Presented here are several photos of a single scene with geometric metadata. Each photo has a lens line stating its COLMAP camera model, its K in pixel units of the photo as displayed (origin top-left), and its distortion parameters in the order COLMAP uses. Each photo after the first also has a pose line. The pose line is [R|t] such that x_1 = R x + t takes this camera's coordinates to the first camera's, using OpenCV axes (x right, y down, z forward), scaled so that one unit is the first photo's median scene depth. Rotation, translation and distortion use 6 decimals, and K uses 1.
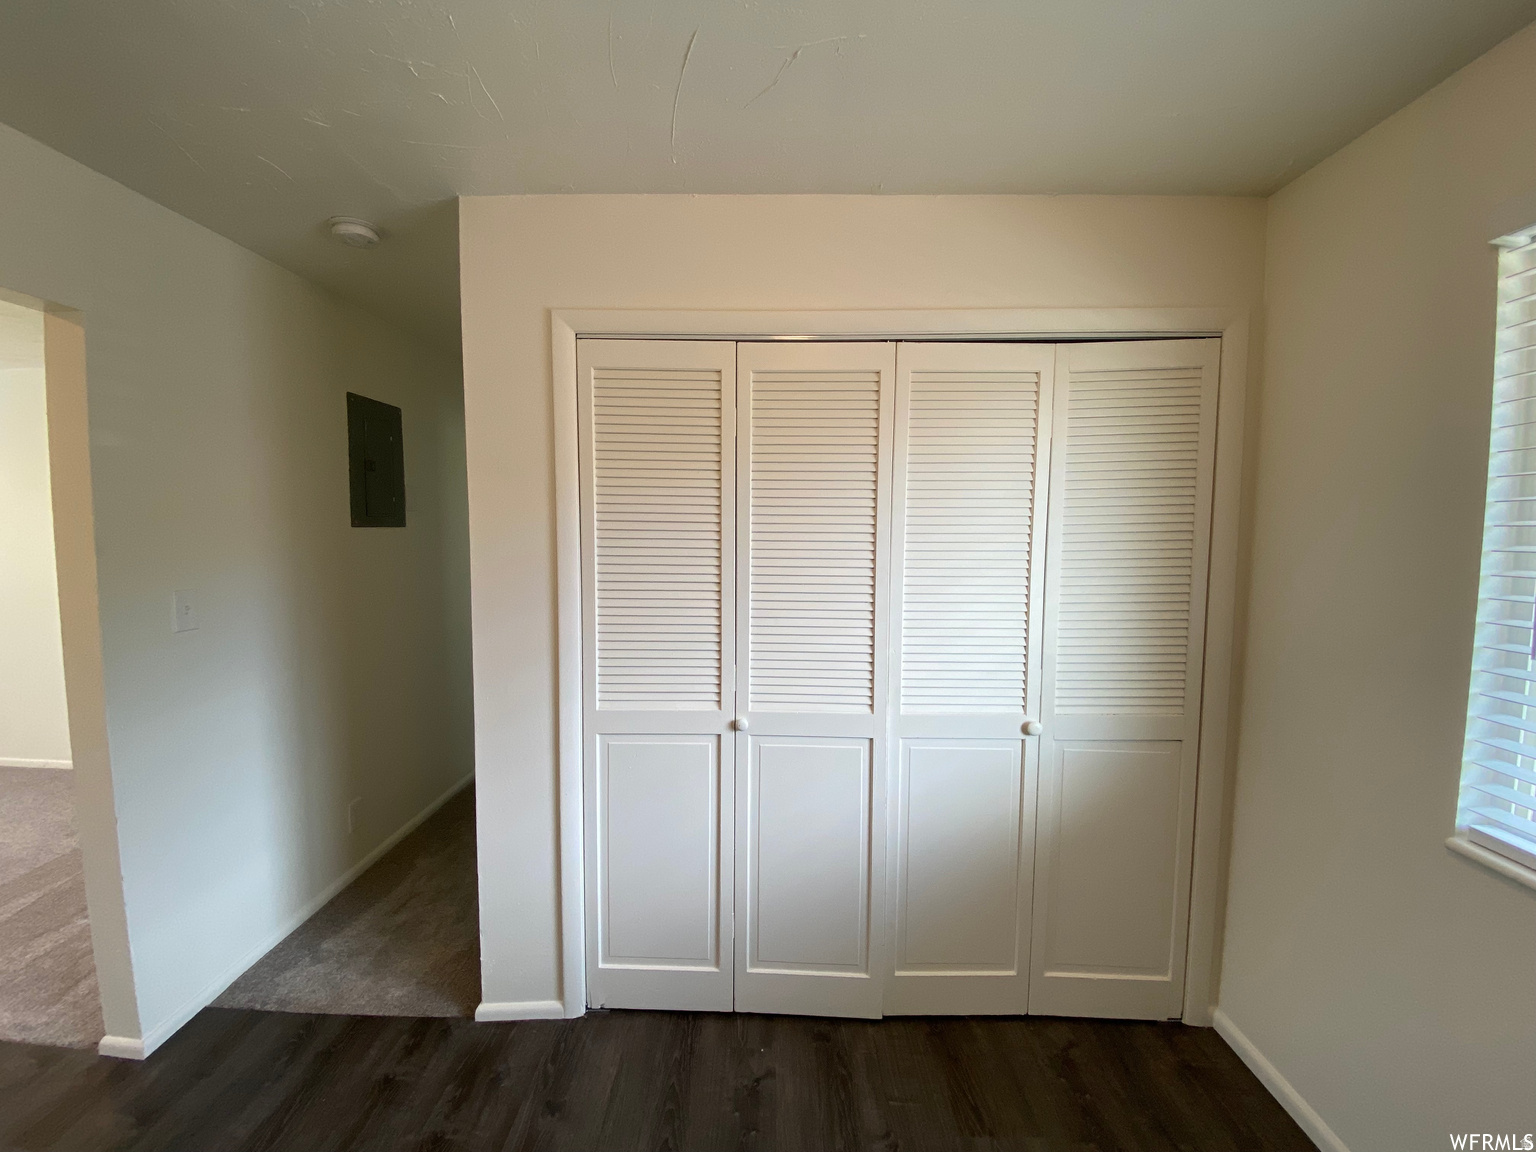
lens RADIAL K [[624.1, 0, 766.5], [0, 624.1, 573.0], [0, 0, 1]] dist [0.017640, -0.018680]
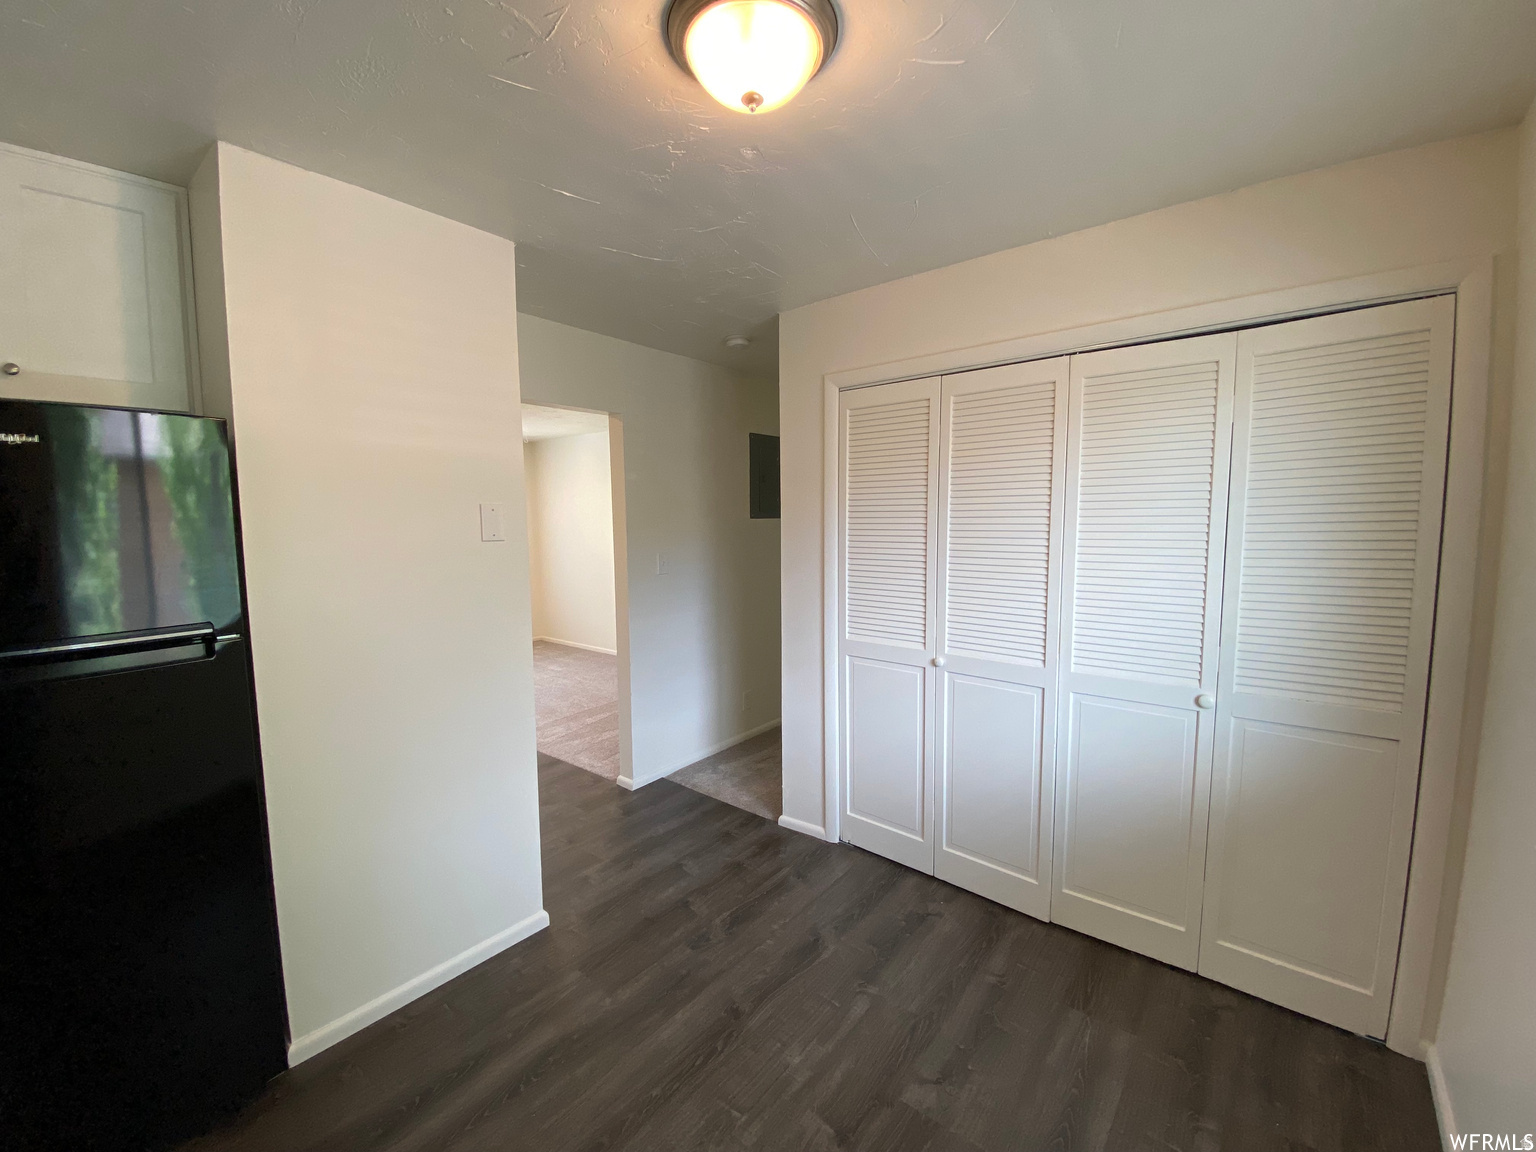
lens RADIAL K [[624.1, 0, 766.5], [0, 624.1, 573.0], [0, 0, 1]] dist [0.017640, -0.018680]
pose [[0.781181, 0.040877, -0.622965, 0.498551], [-0.027817, 0.999142, 0.030679, 0.021055], [0.623685, -0.006637, 0.781648, -0.279946]]
